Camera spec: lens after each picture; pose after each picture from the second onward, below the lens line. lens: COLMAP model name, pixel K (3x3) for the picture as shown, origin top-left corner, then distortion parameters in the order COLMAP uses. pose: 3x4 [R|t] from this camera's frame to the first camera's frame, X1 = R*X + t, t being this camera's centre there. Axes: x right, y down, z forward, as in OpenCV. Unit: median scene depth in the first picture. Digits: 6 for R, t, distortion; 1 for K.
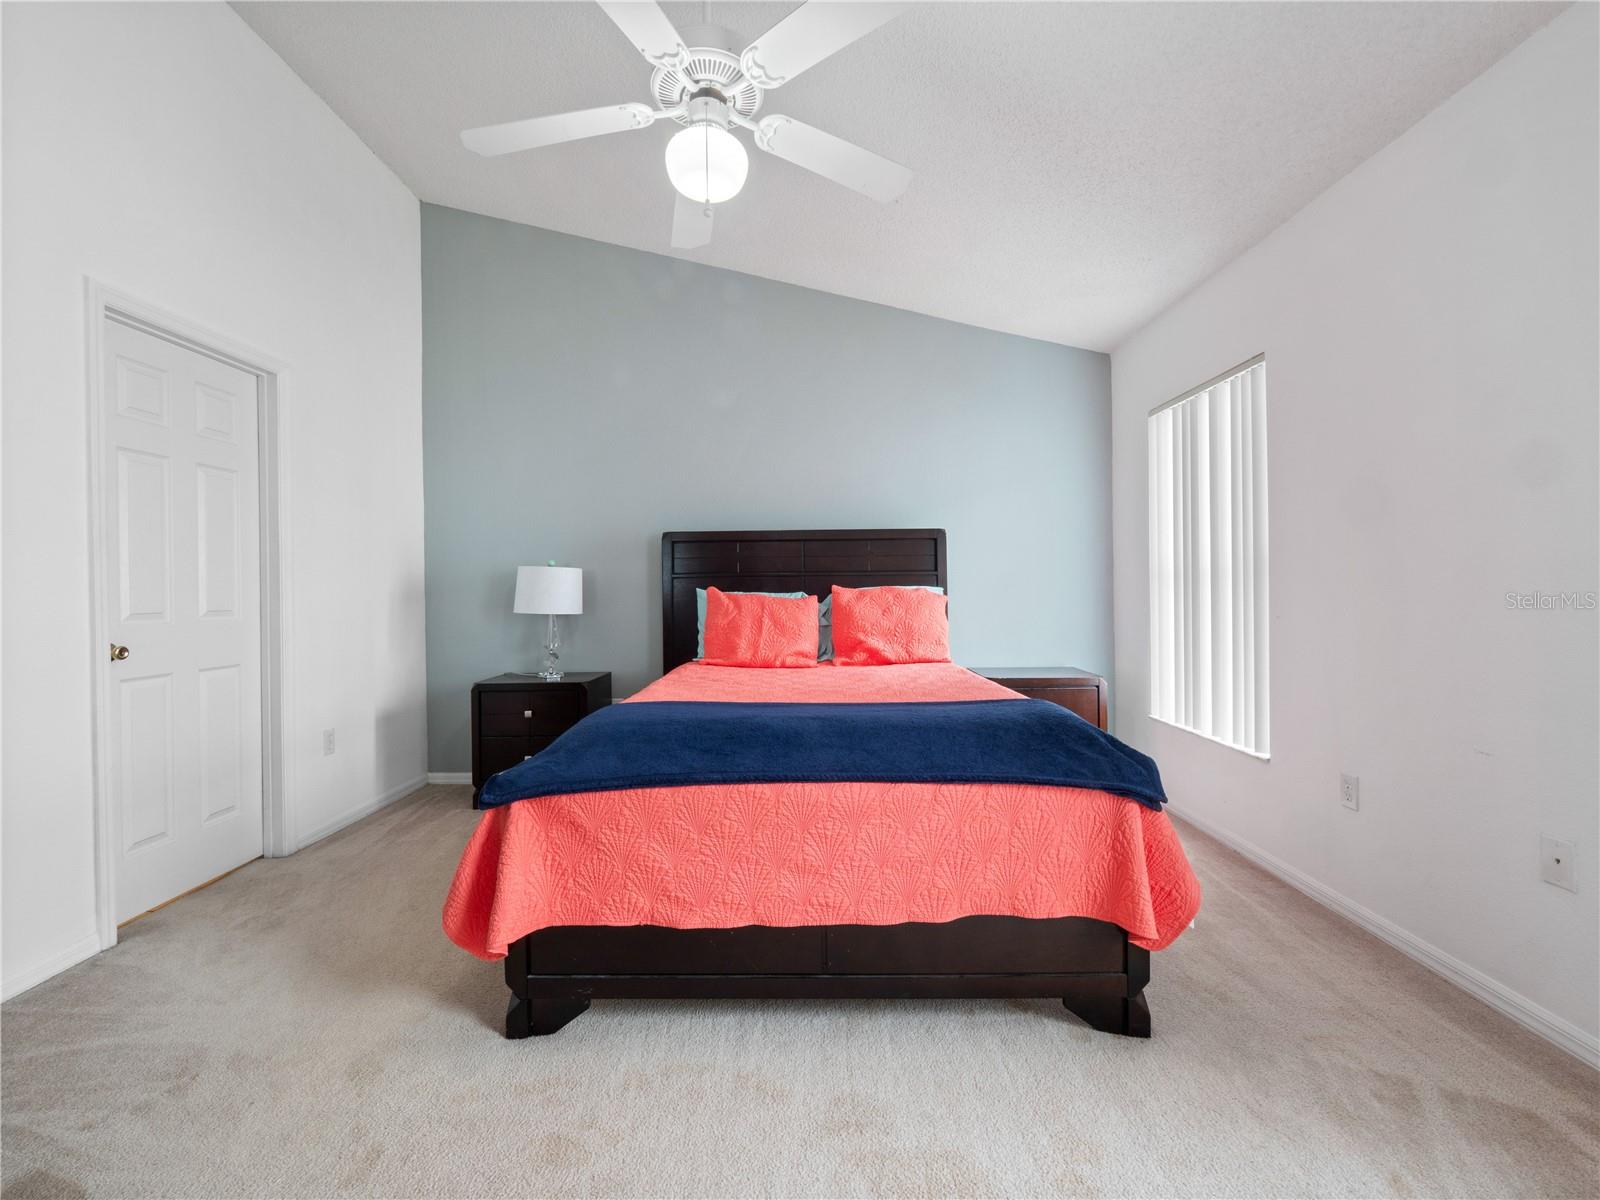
lens RADIAL K [[708.3, 0, 803.0], [0, 708.3, 595.2], [0, 0, 1]] dist [0.022218, -0.022769]
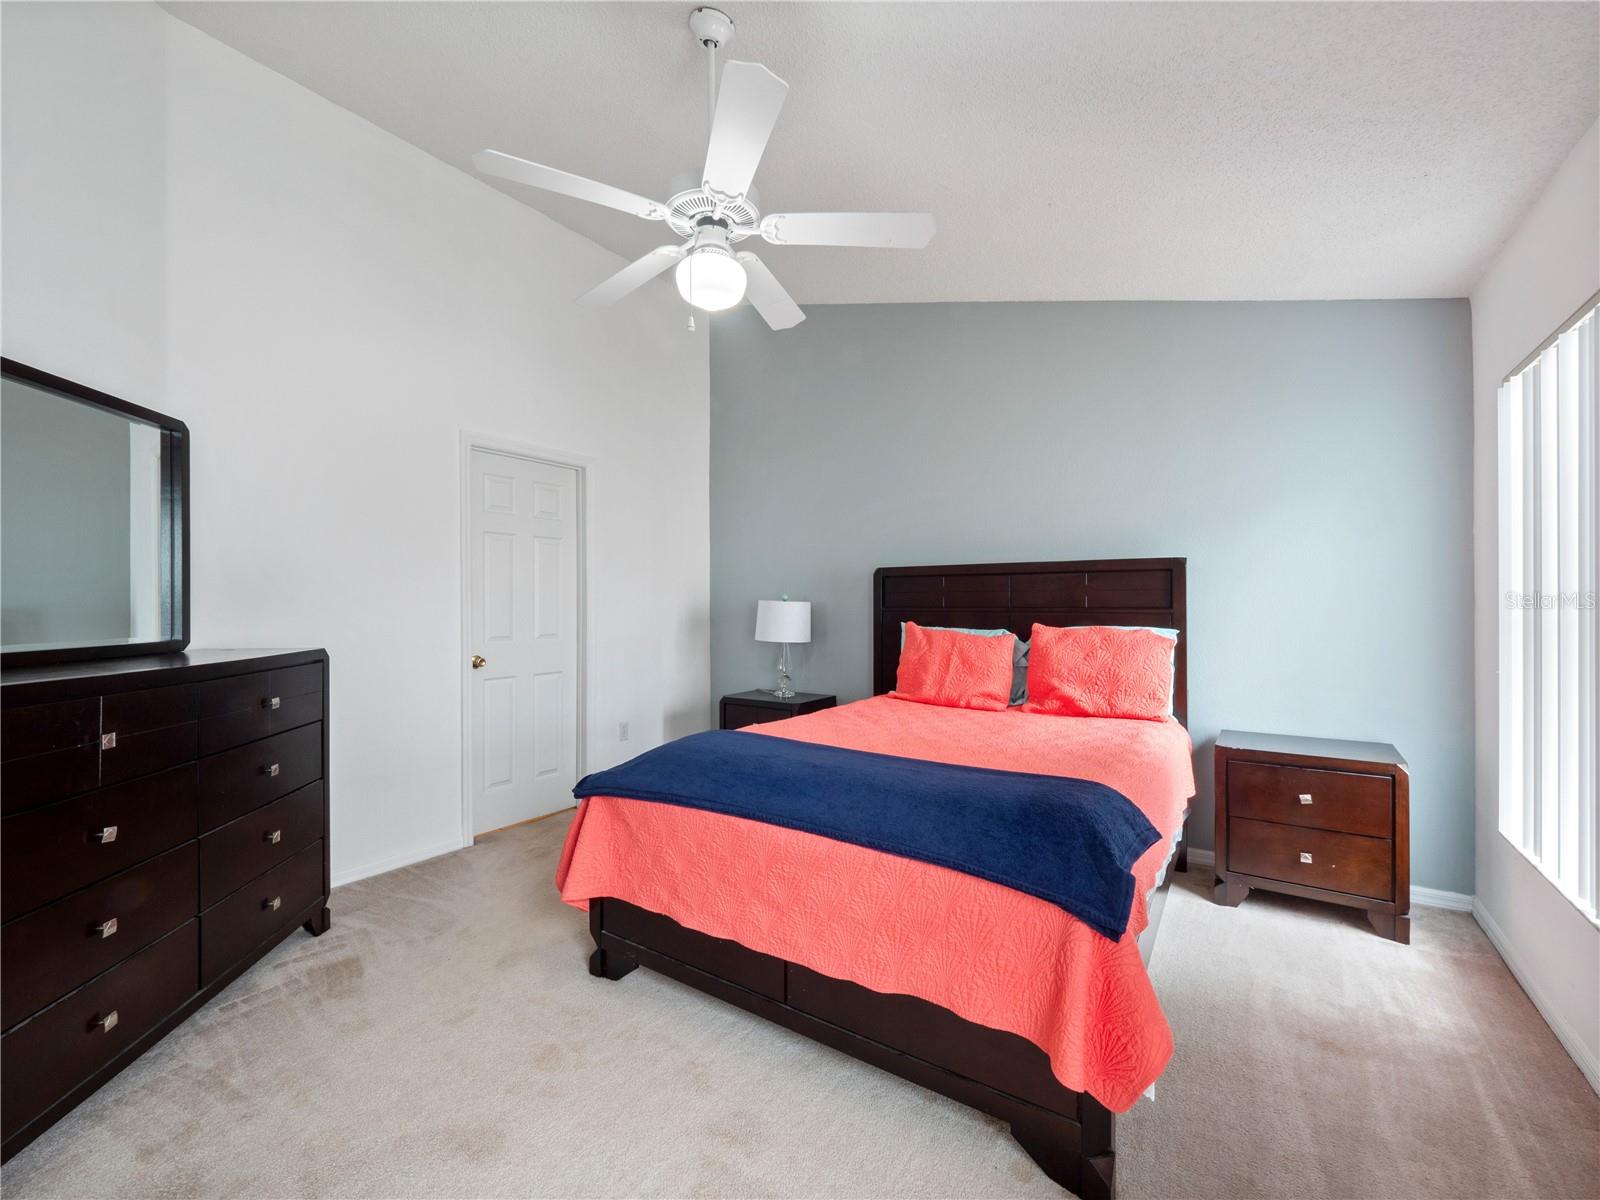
lens RADIAL K [[709.5, 0, 766.5], [0, 709.5, 605.5], [0, 0, 1]] dist [-0.000980, -0.000778]
pose [[0.813257, 0.011613, -0.581789, 0.310090], [-0.012947, 0.999914, 0.001861, -0.036308], [0.581761, 0.006019, 0.813338, 0.053154]]
